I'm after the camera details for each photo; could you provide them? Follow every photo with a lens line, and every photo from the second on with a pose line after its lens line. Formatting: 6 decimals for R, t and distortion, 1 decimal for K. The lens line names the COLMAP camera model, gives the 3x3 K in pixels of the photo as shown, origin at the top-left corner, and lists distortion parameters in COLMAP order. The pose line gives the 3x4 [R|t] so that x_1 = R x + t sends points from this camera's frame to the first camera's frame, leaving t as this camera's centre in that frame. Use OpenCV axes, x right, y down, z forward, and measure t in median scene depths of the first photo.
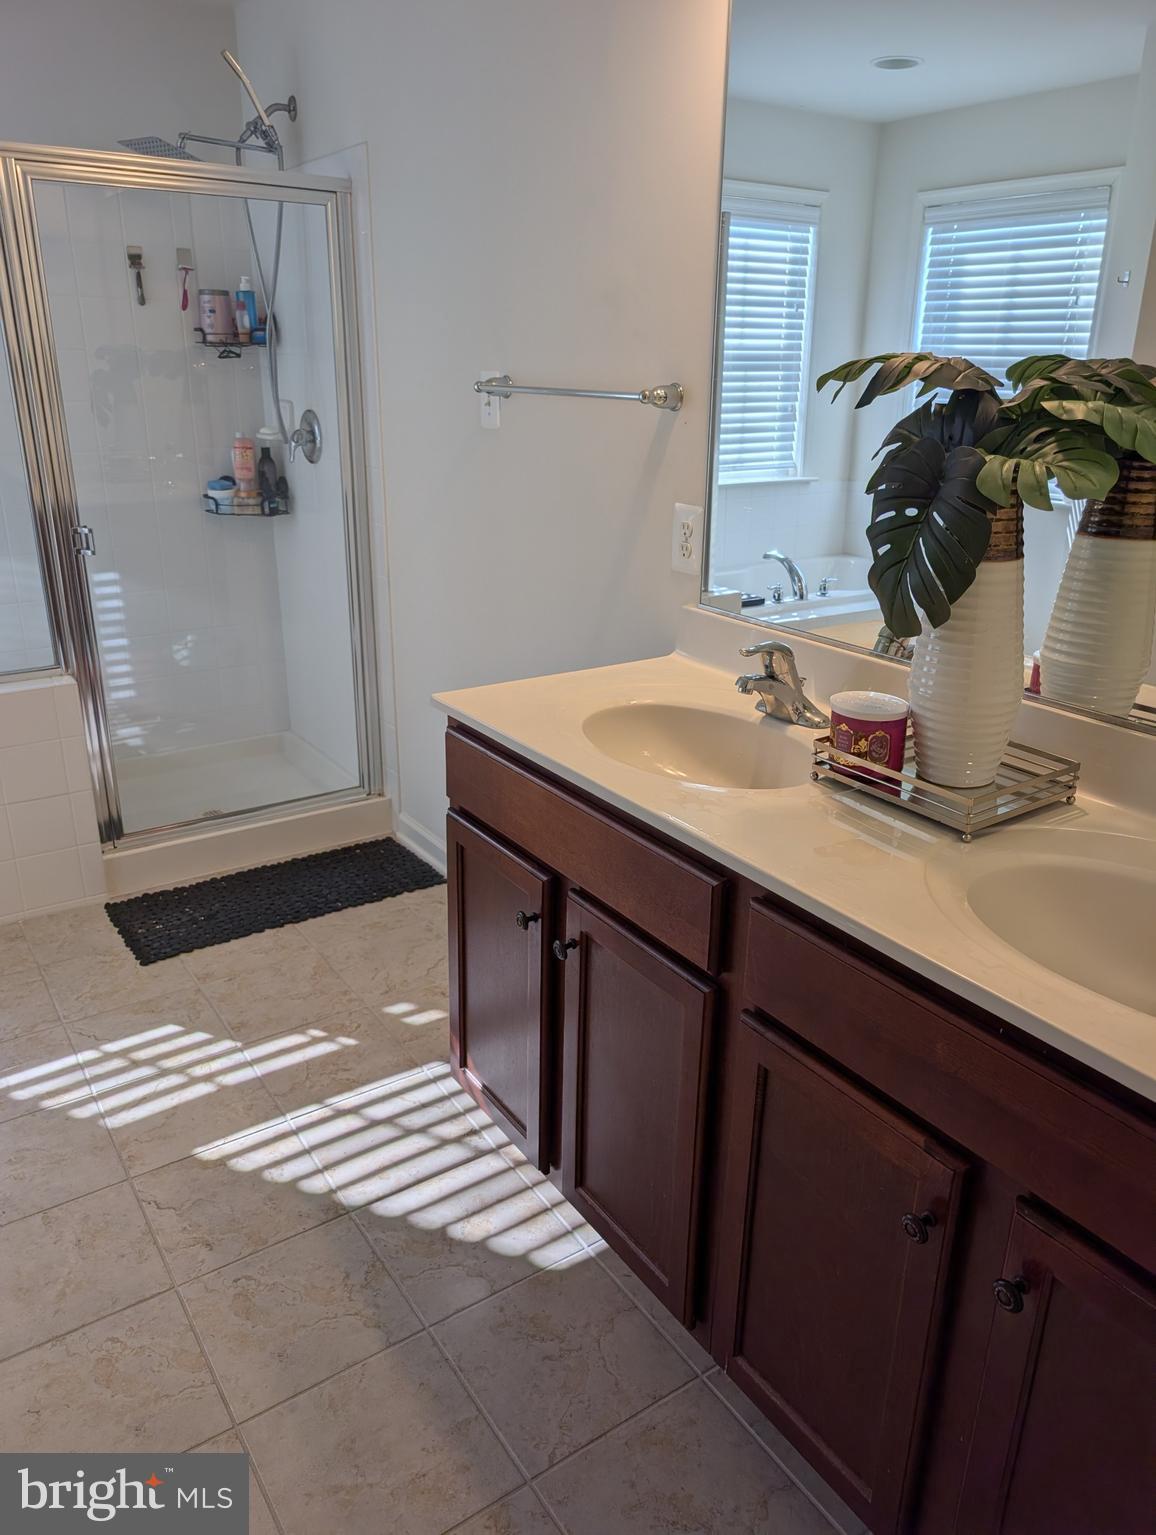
lens RADIAL K [[1106.7, 0, 577.1], [0, 1106.7, 766.4], [0, 0, 1]] dist [0.004748, -0.001342]
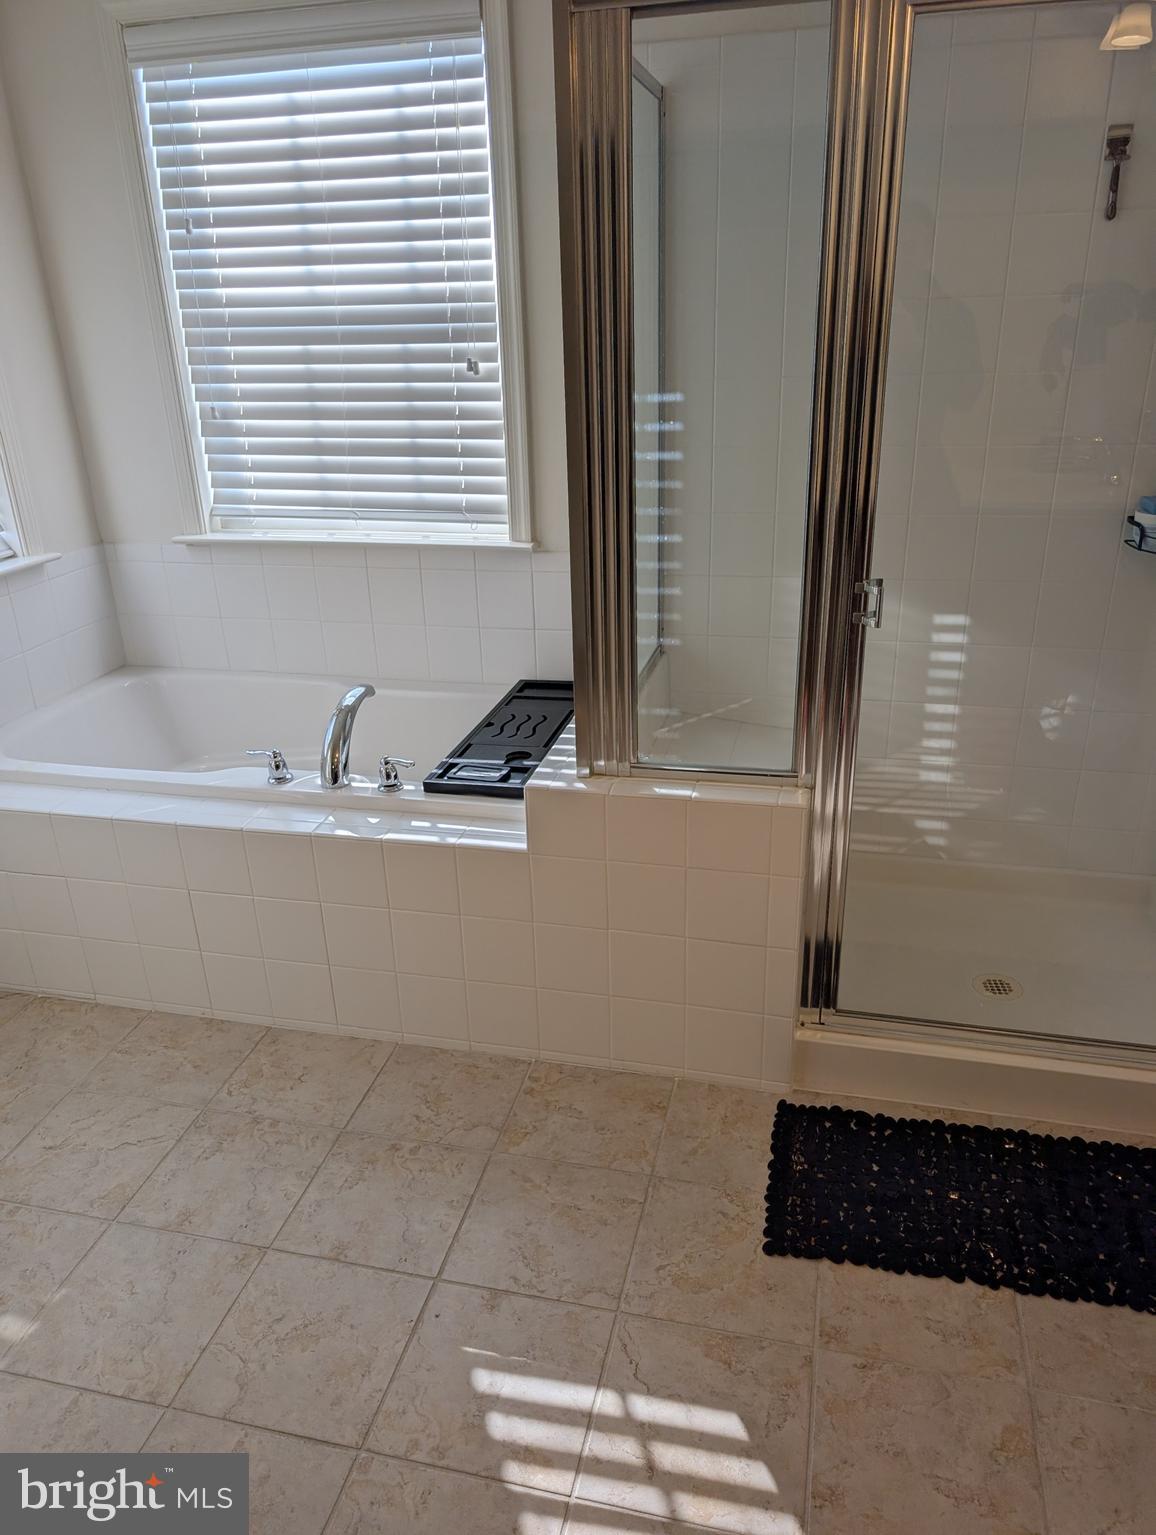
lens RADIAL K [[1106.7, 0, 580.5], [0, 1106.7, 771.5], [0, 0, 1]] dist [0.004748, -0.001342]
pose [[0.663565, 0.267903, -0.698505, -0.070597], [-0.222606, 0.962097, 0.157530, -0.162221], [0.714232, 0.050960, 0.698051, 0.400039]]
